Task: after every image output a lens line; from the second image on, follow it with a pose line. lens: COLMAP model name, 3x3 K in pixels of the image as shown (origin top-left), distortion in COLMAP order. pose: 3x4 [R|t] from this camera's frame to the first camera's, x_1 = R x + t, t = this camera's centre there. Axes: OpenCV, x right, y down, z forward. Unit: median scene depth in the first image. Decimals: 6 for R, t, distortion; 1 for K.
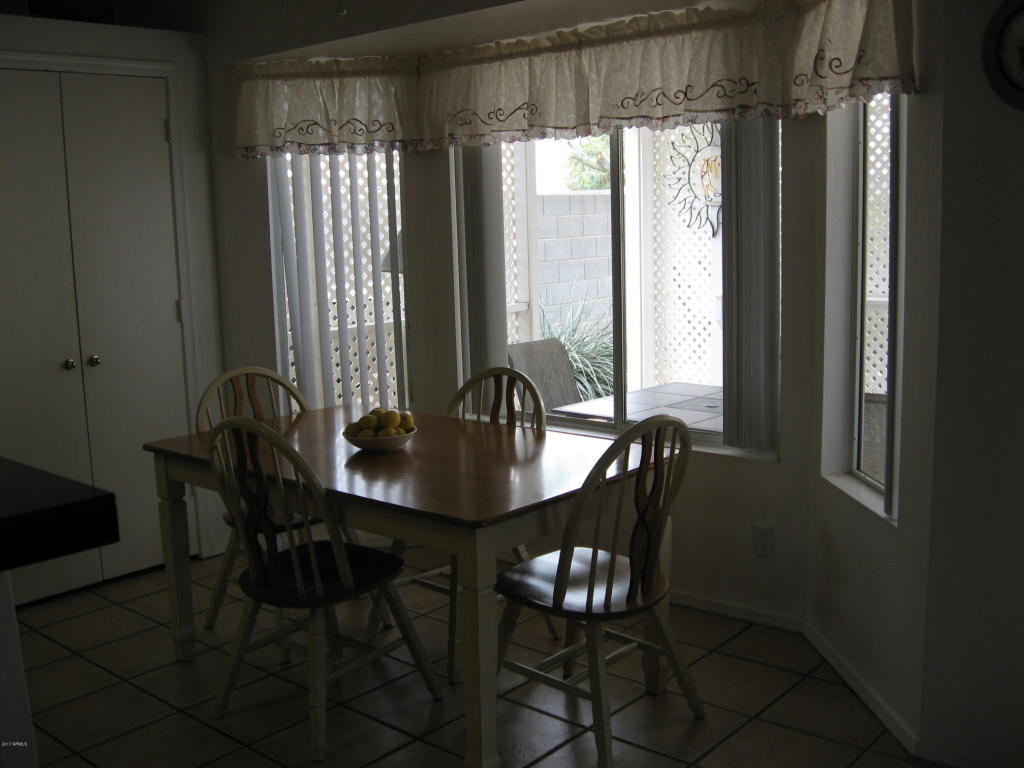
lens RADIAL K [[1065.1, 0, 511.5], [0, 1065.1, 385.4], [0, 0, 1]] dist [-0.096171, 0.000000]
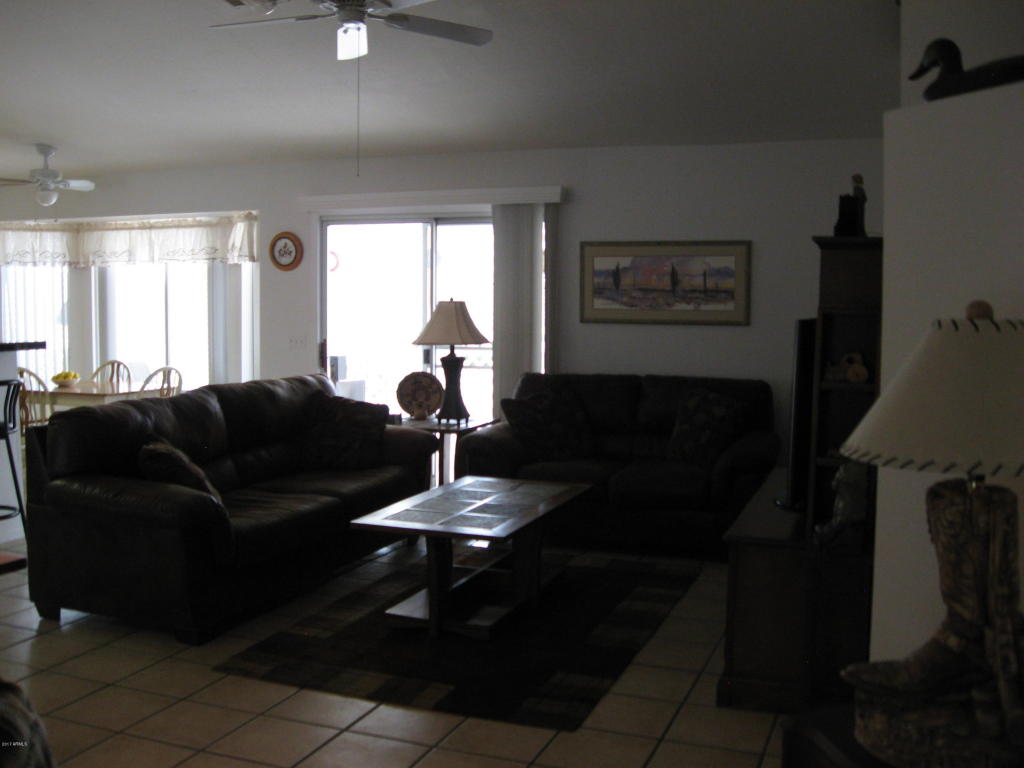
lens RADIAL K [[1065.1, 0, 513.8], [0, 1065.1, 380.7], [0, 0, 1]] dist [-0.096171, 0.000000]
pose [[0.940889, 0.011869, 0.338506, 0.035685], [0.017581, 0.996327, -0.083804, 0.230381], [-0.338257, 0.084801, 0.937225, -1.440811]]
